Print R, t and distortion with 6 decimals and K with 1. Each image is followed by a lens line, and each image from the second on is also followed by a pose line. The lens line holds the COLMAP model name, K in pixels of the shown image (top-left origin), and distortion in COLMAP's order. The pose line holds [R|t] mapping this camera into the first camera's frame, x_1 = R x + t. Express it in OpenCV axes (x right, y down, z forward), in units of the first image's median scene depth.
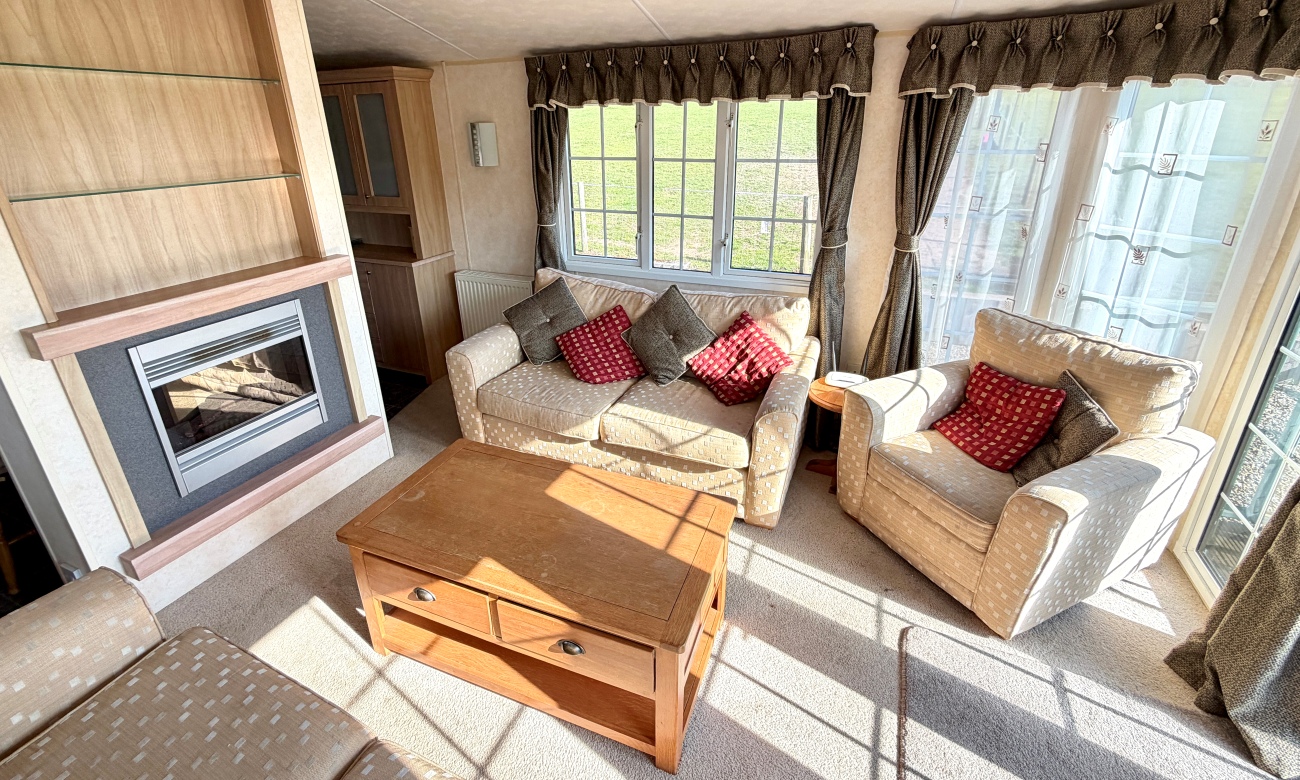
lens RADIAL K [[579.9, 0, 650.0], [0, 579.9, 348.9], [0, 0, 1]] dist [-0.000437, -0.000369]
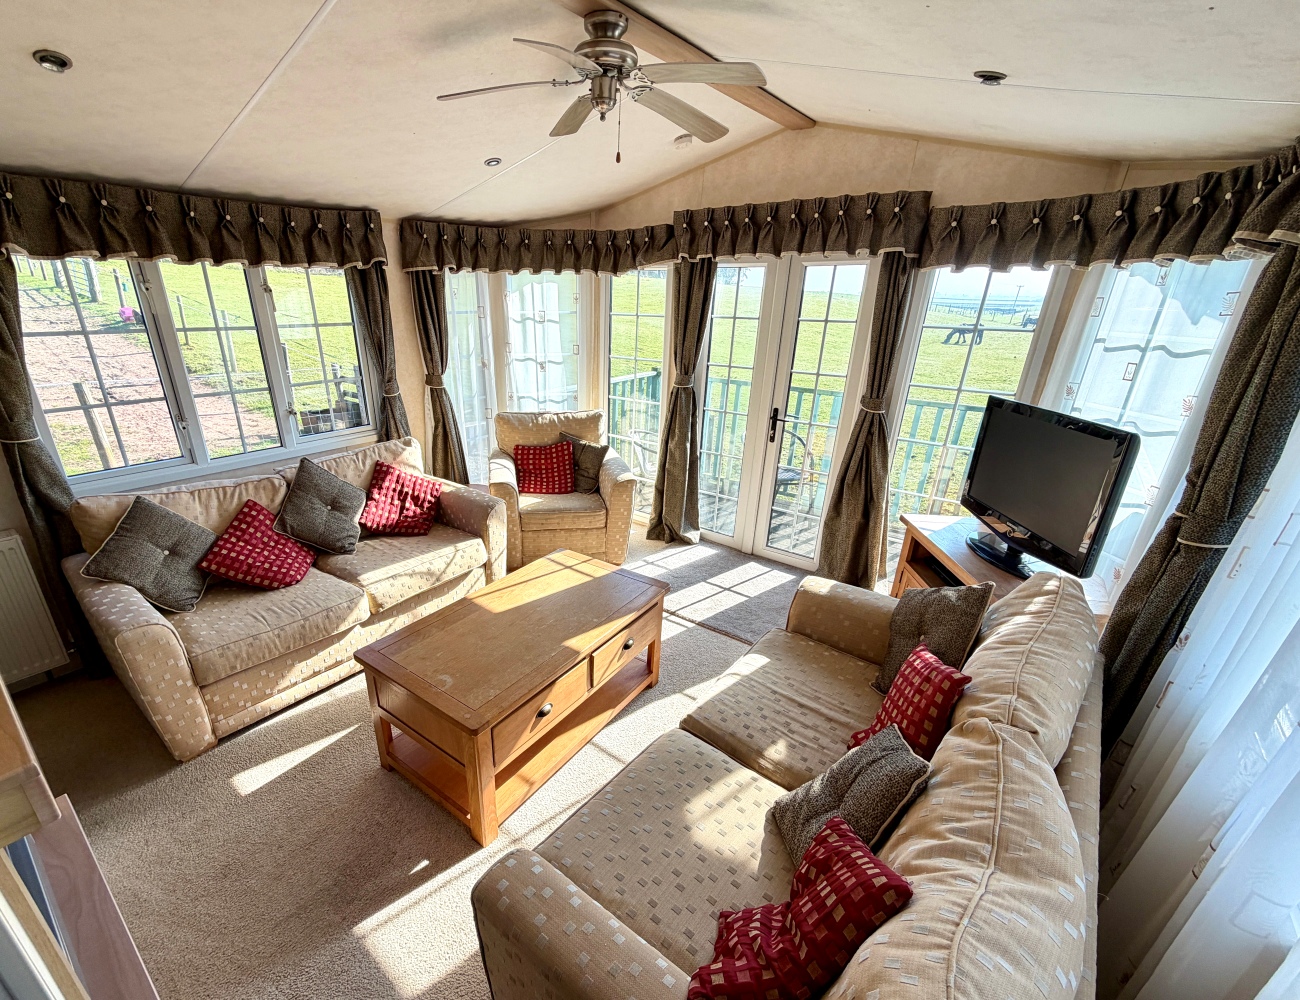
lens RADIAL K [[540.5, 0, 620.5], [0, 540.5, 516.5], [0, 0, 1]] dist [0.002423, 0.000419]
pose [[0.252737, -0.352503, 0.901036, -0.708147], [0.343536, 0.903284, 0.257022, -0.077315], [-0.904493, 0.244579, 0.349391, 0.255696]]
